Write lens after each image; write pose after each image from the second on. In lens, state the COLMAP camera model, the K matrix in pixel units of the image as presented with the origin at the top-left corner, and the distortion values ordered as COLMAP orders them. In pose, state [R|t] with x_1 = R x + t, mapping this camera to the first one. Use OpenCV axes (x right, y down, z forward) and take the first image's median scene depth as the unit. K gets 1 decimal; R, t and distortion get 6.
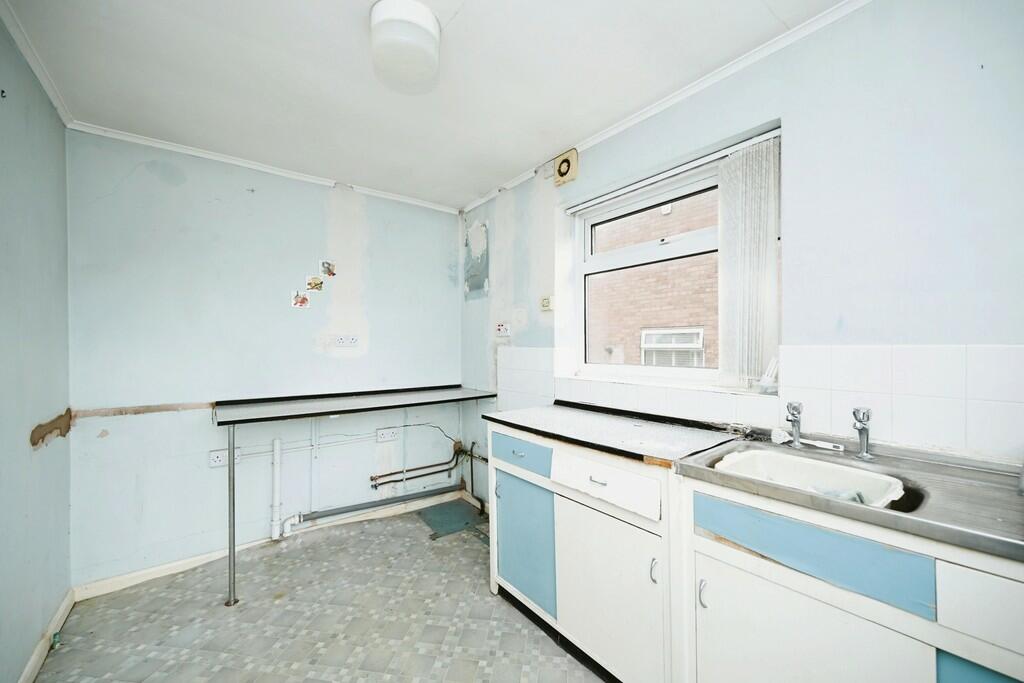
lens RADIAL K [[401.0, 0, 513.1], [0, 401.0, 338.1], [0, 0, 1]] dist [0.000978, -0.000022]
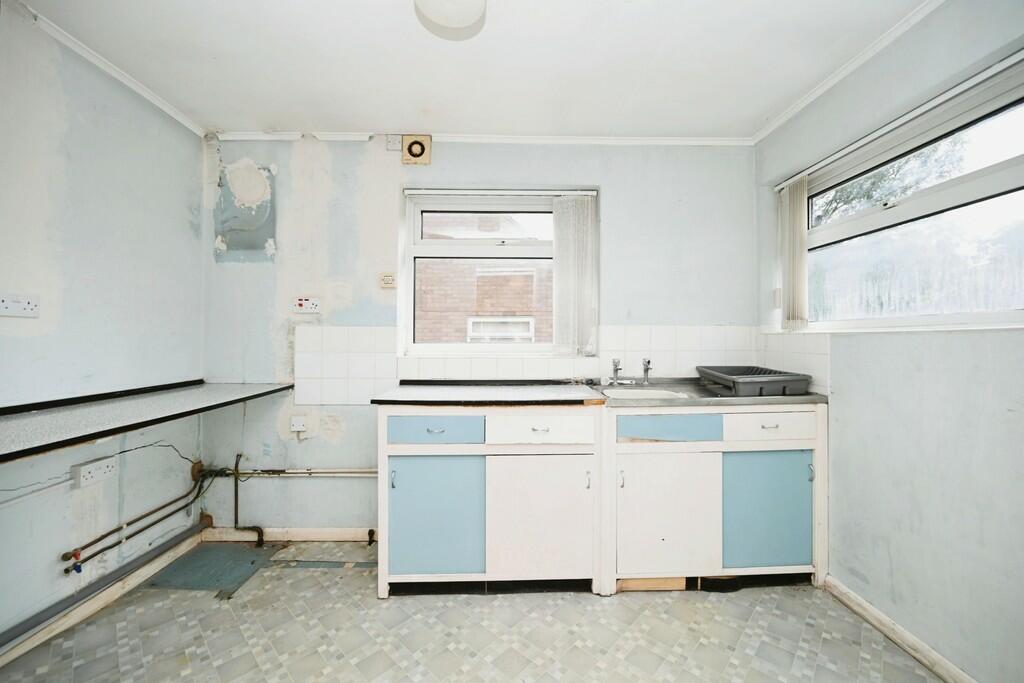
lens RADIAL K [[397.8, 0, 512.6], [0, 397.8, 325.4], [0, 0, 1]] dist [-0.001687, -0.000161]
pose [[0.586035, 0.030143, 0.809725, -0.434087], [-0.018965, 0.999544, -0.023483, 0.031489], [-0.810064, -0.001594, 0.586340, 0.176440]]
